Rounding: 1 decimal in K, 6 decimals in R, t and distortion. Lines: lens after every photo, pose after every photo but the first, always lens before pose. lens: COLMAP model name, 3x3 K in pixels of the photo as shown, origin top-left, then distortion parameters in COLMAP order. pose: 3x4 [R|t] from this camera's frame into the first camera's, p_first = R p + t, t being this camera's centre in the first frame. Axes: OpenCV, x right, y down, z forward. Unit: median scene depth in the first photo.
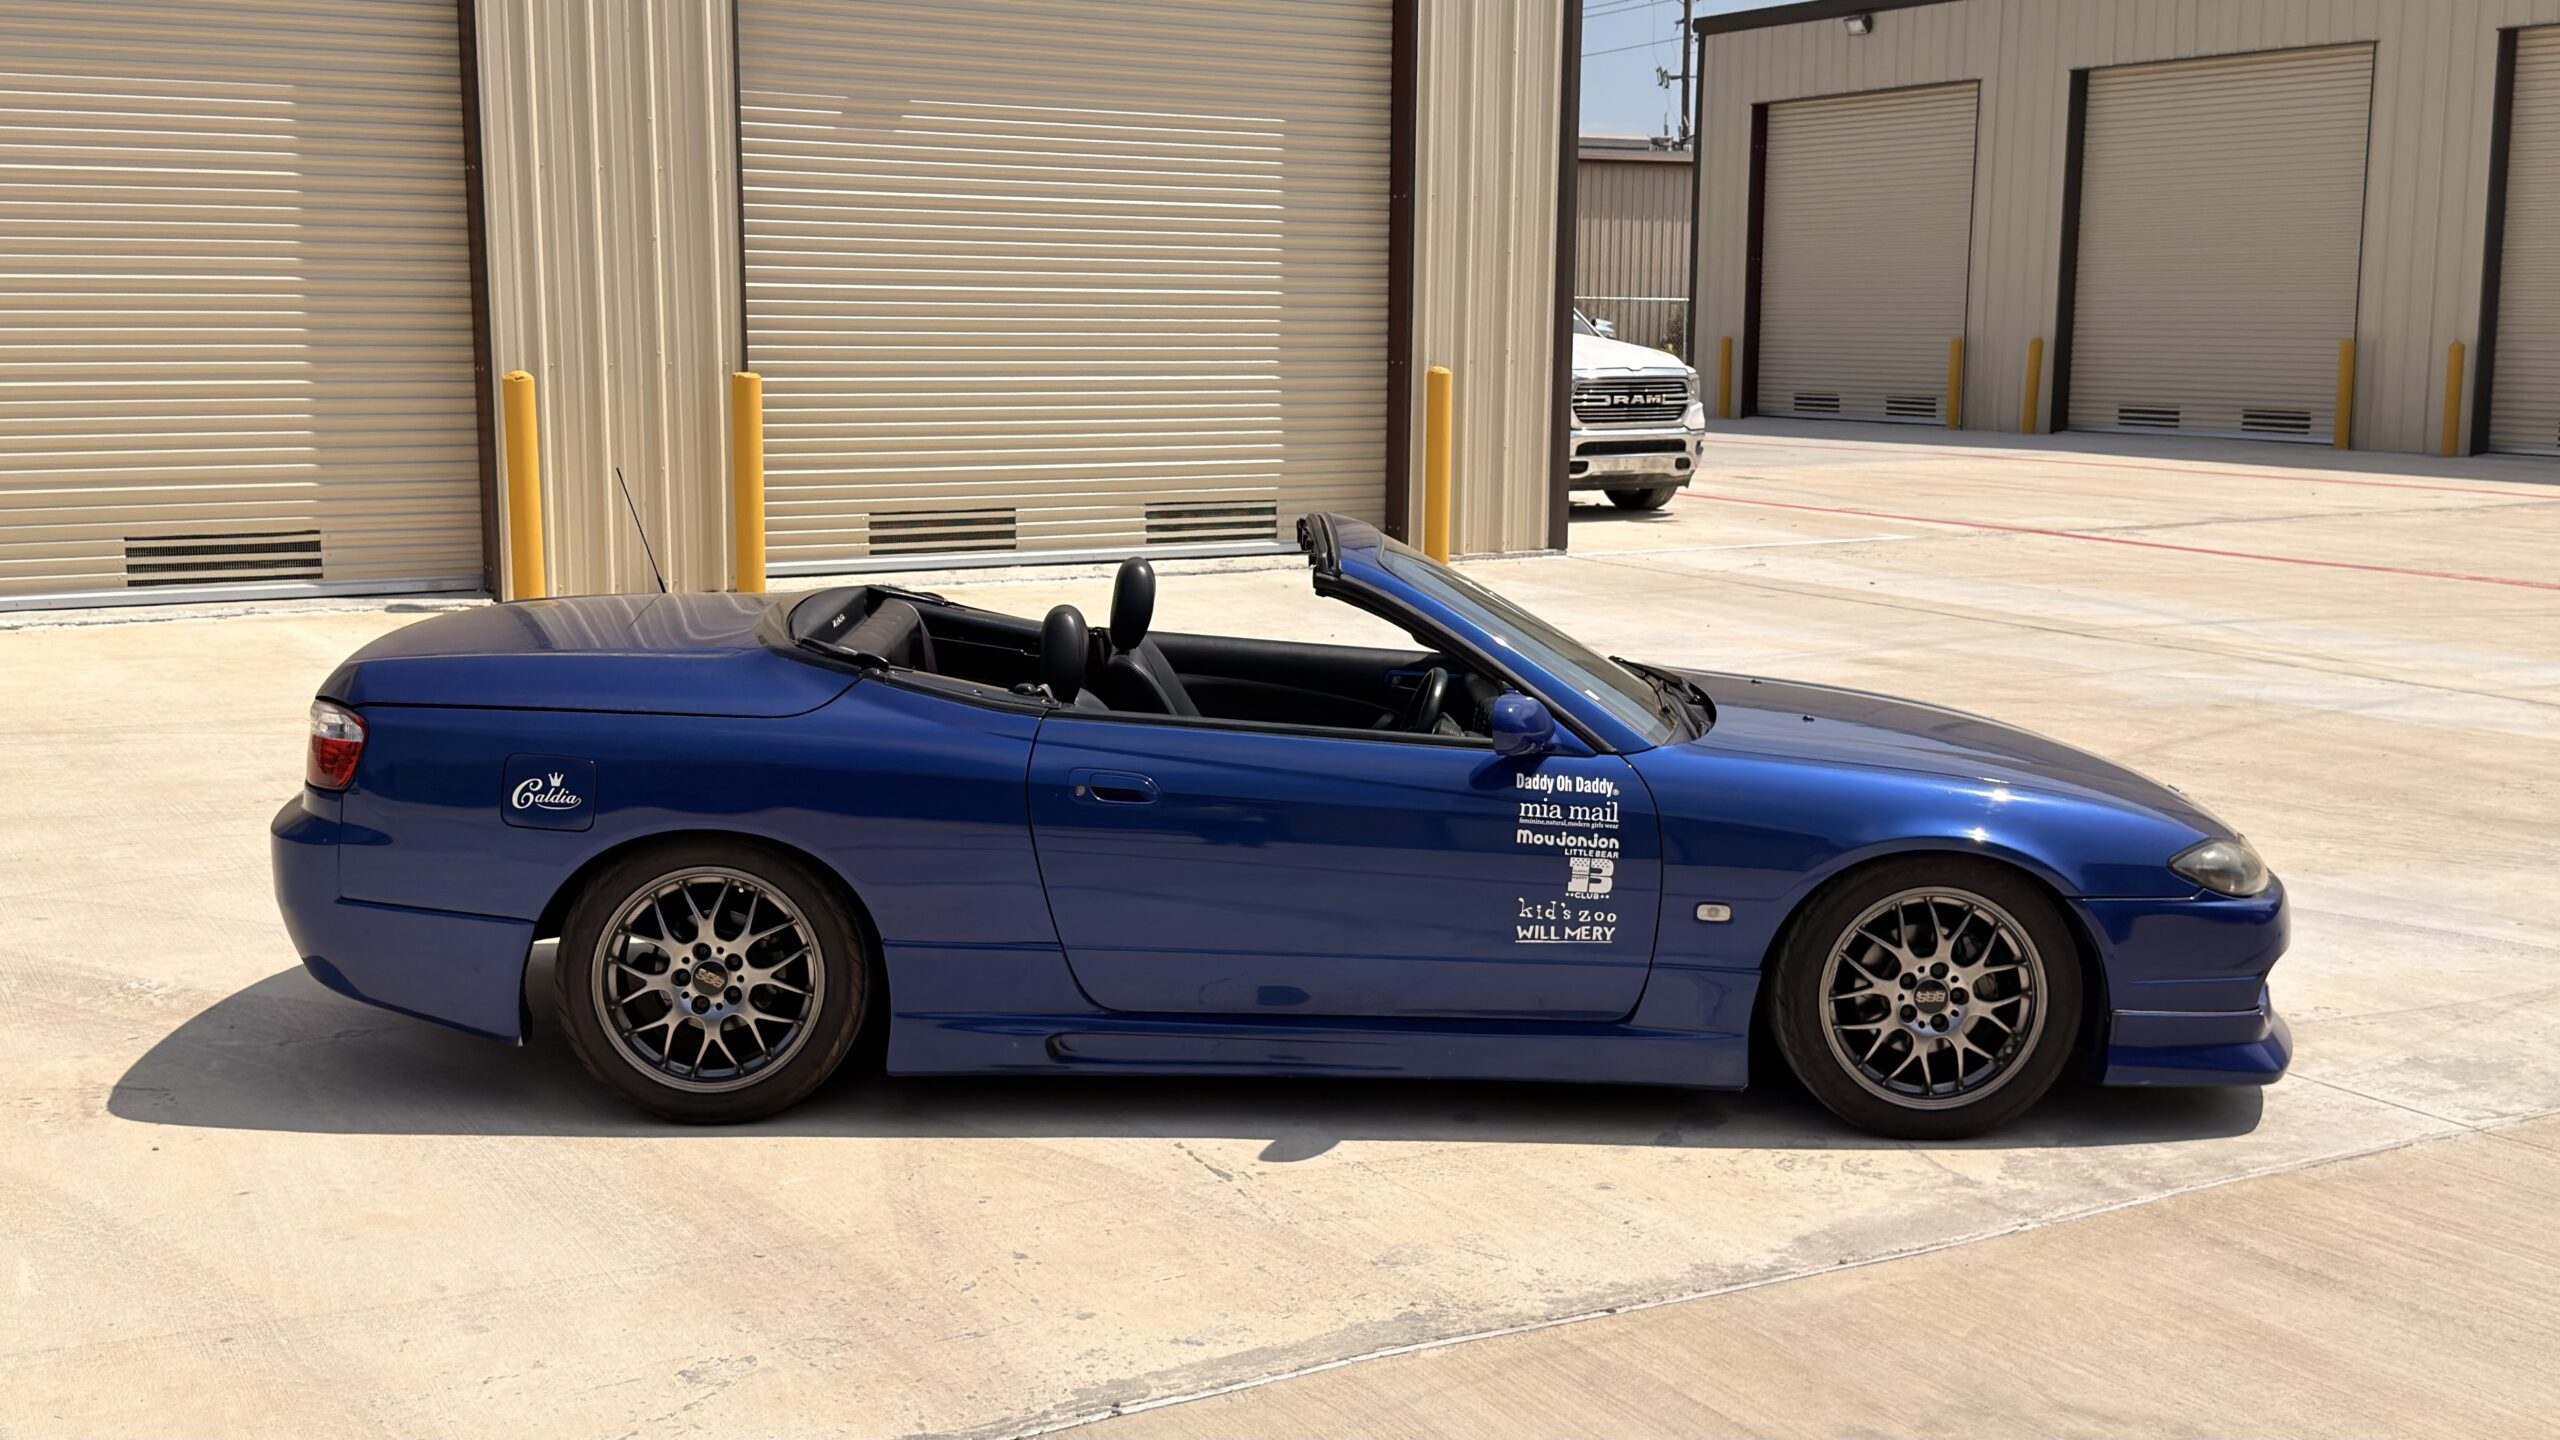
lens RADIAL K [[2706.8, 0, 1272.0], [0, 2706.8, 725.9], [0, 0, 1]] dist [0.207104, -0.475522]
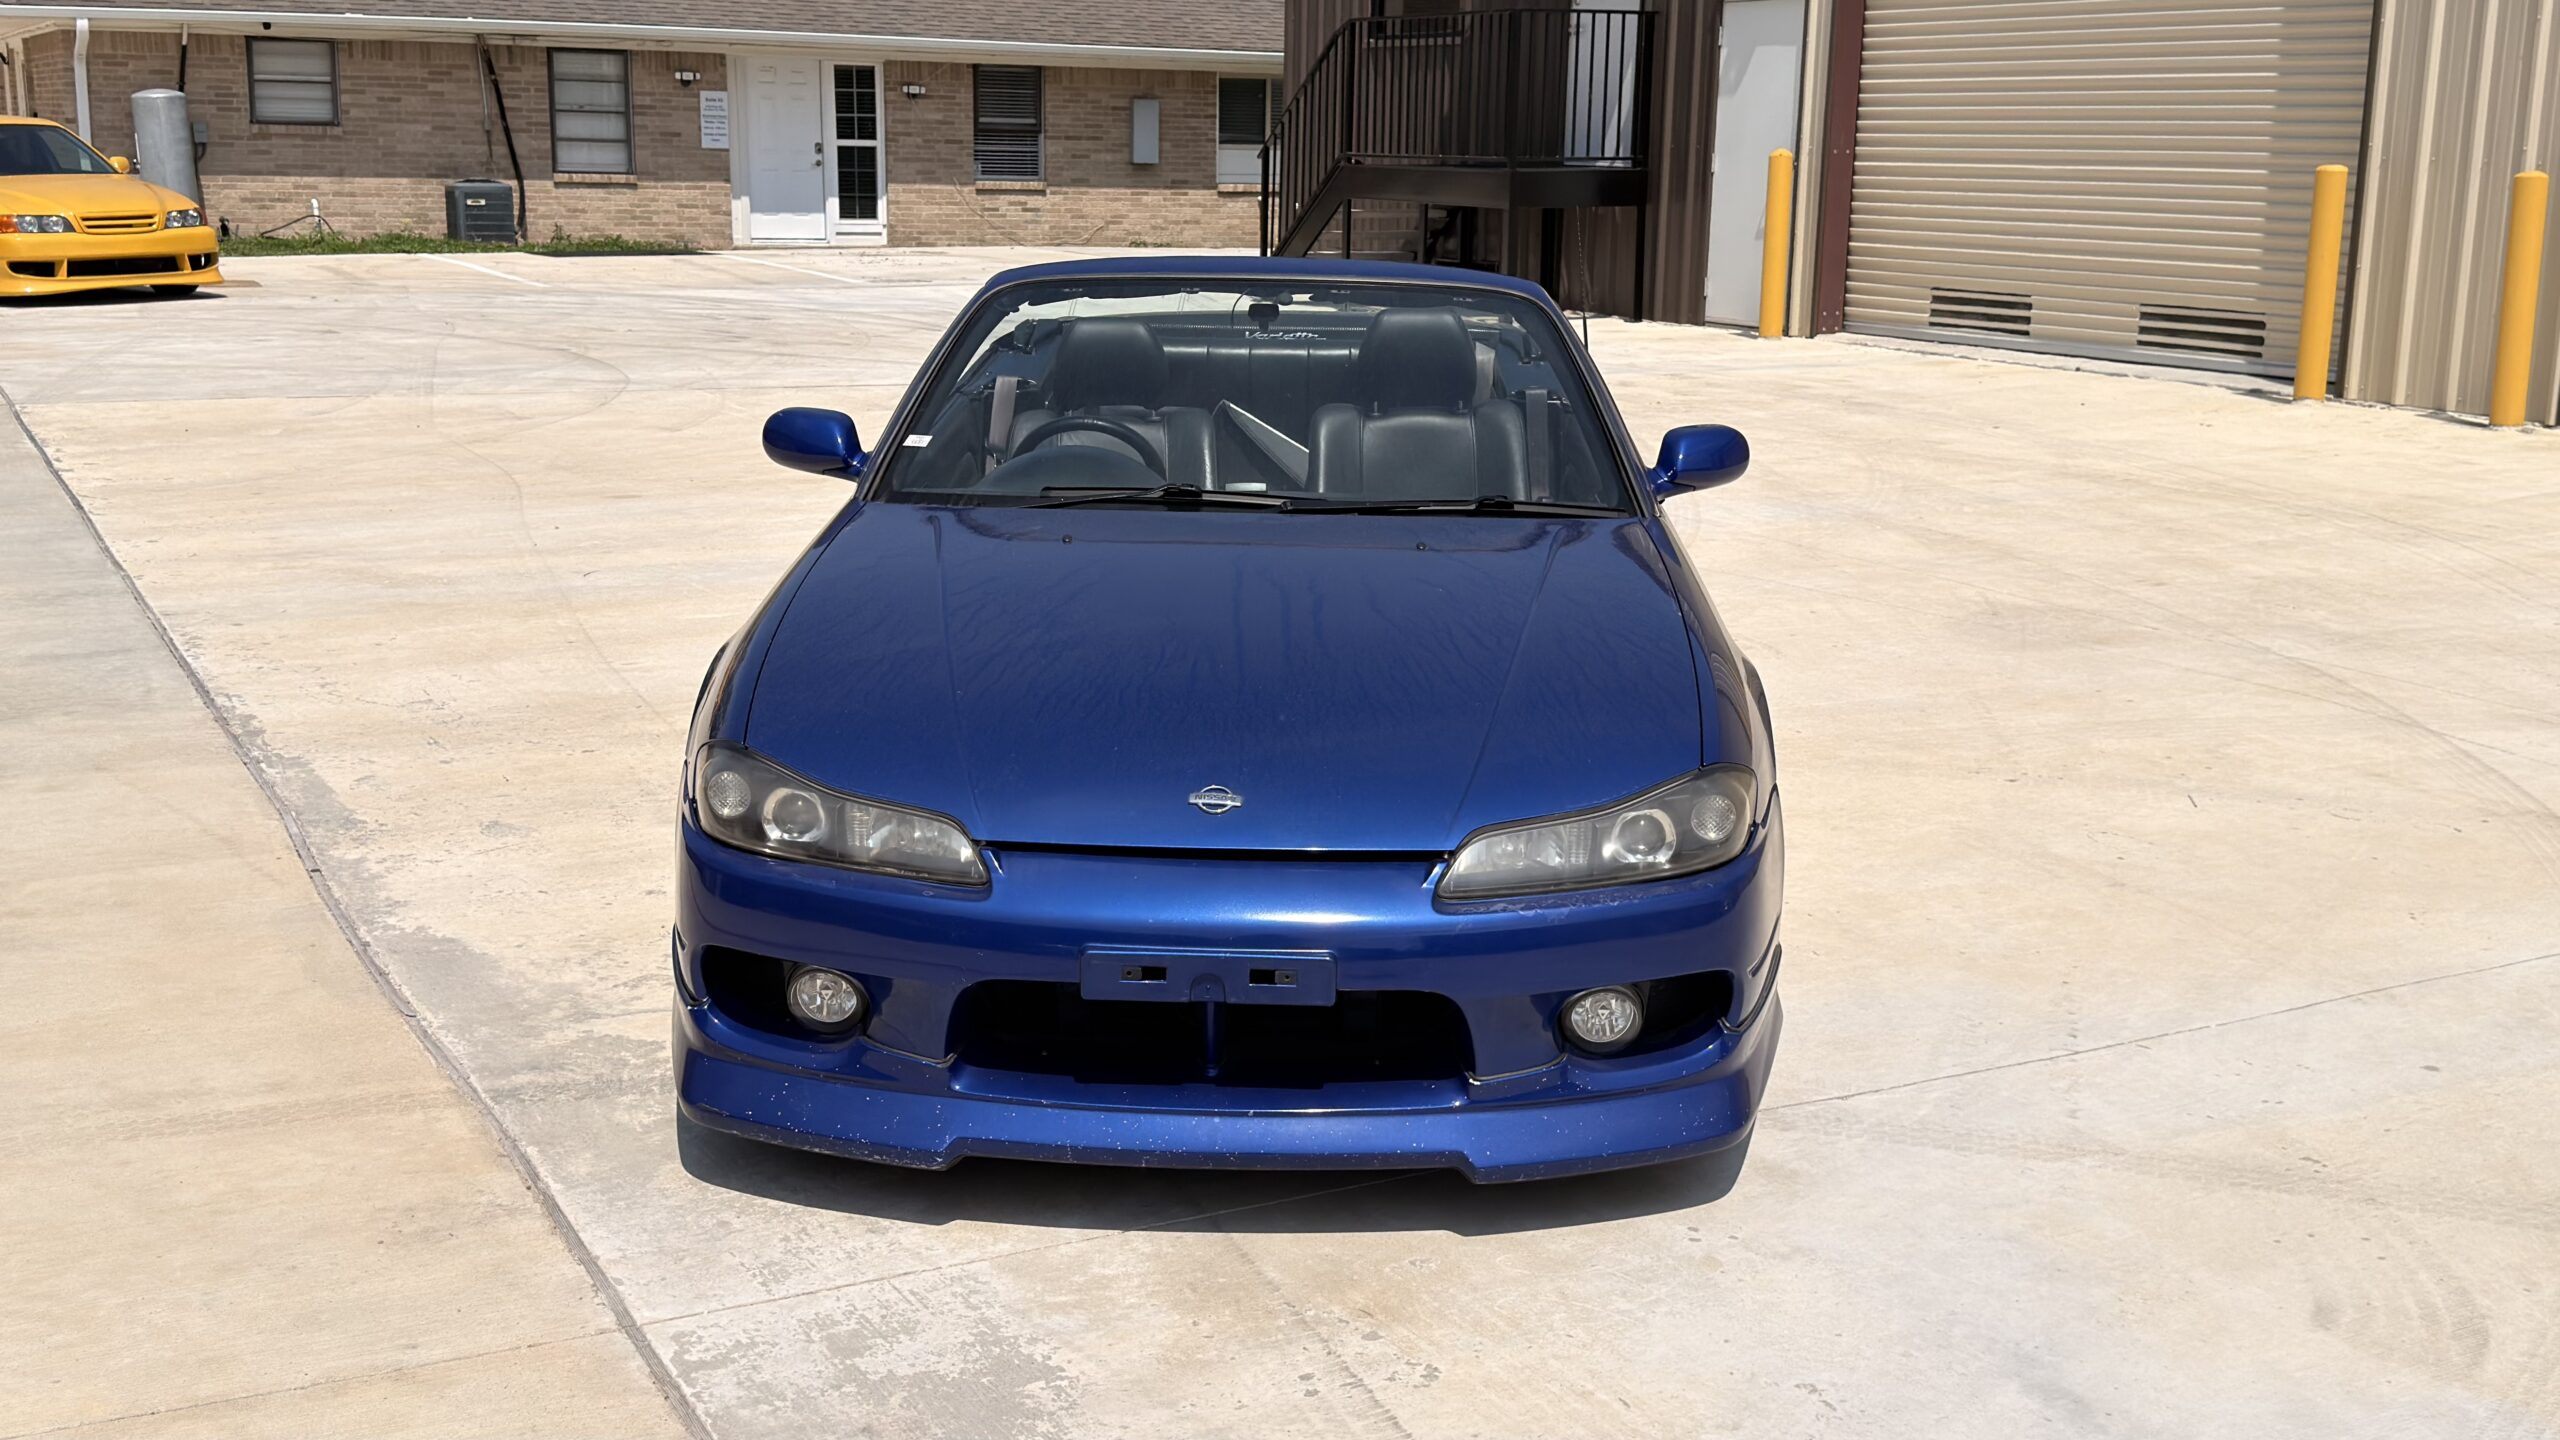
lens RADIAL K [[2706.8, 0, 1272.0], [0, 2706.8, 725.9], [0, 0, 1]] dist [0.207104, -0.475522]
pose [[-0.049587, 0.208699, -0.976722, 0.911004], [-0.169806, 0.961926, 0.214159, -0.119403], [0.984229, 0.176473, -0.012261, 1.044385]]
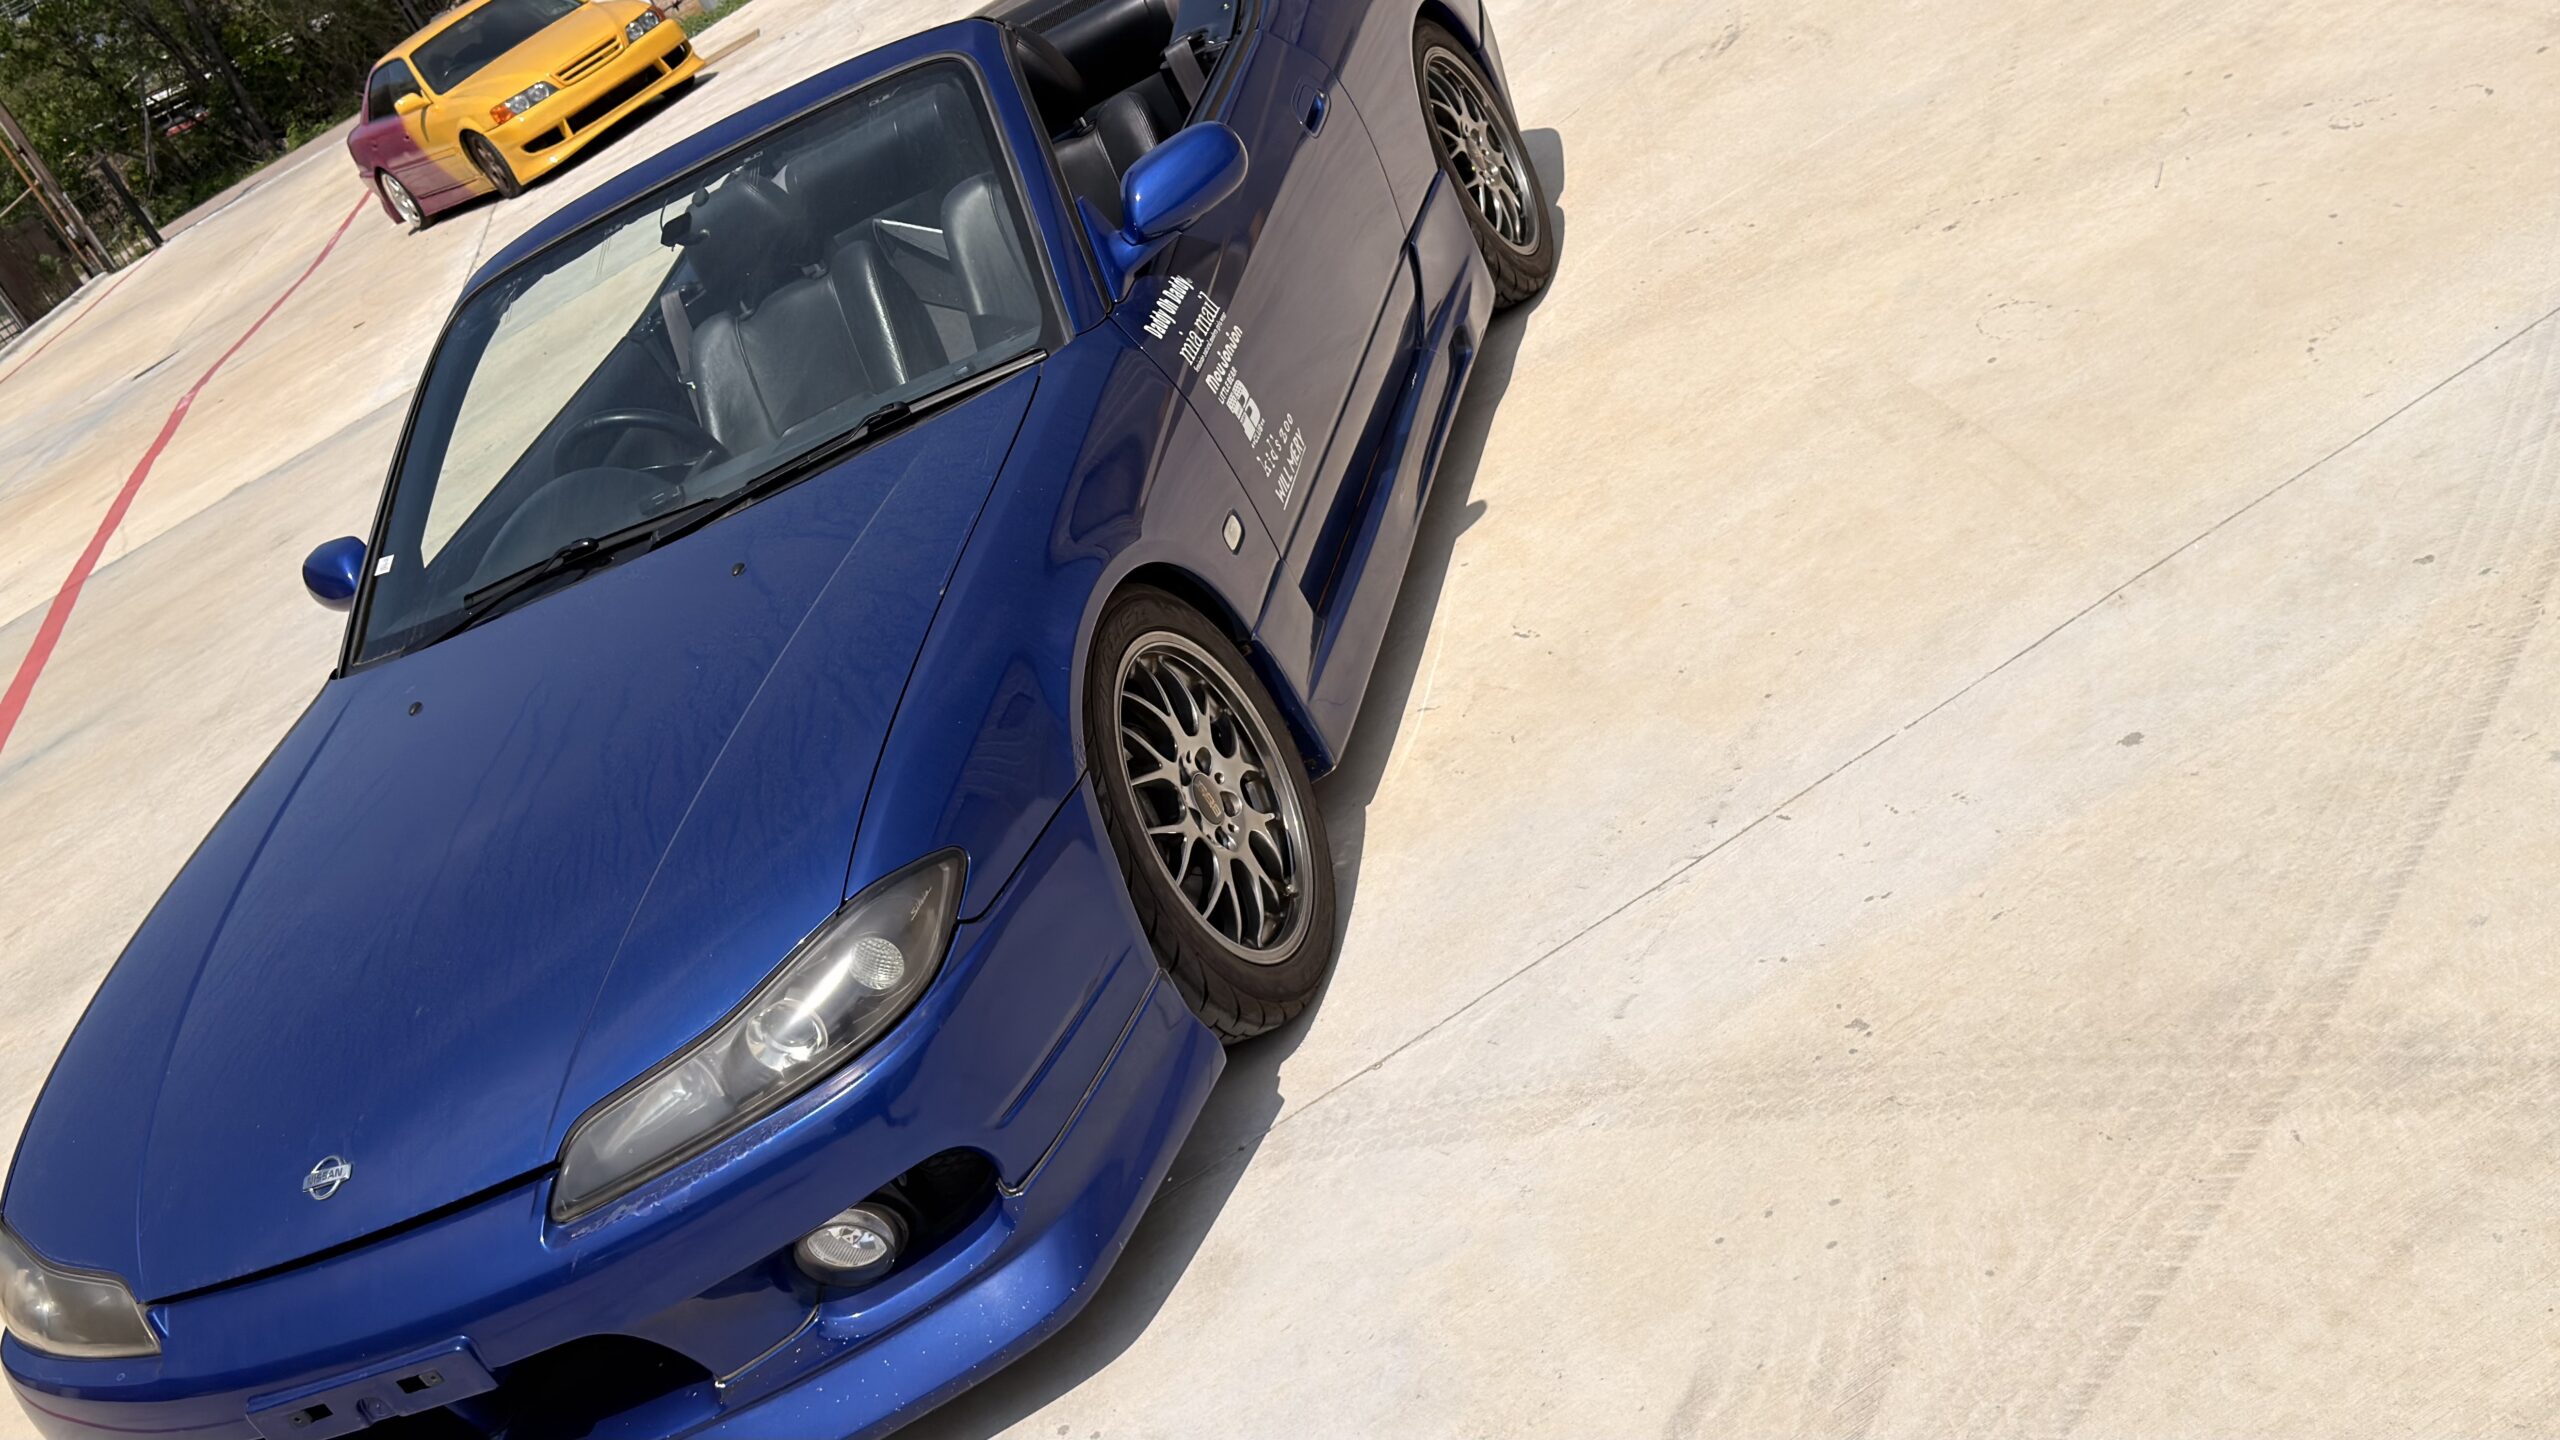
lens RADIAL K [[2723.1, 0, 1255.7], [0, 2723.1, 711.1], [0, 0, 1]] dist [0.206766, -0.504249]
pose [[-0.238372, 0.499098, -0.833115, 0.677323], [0.336873, 0.847074, 0.411074, -0.198475], [0.910876, -0.182665, -0.370052, 1.385232]]
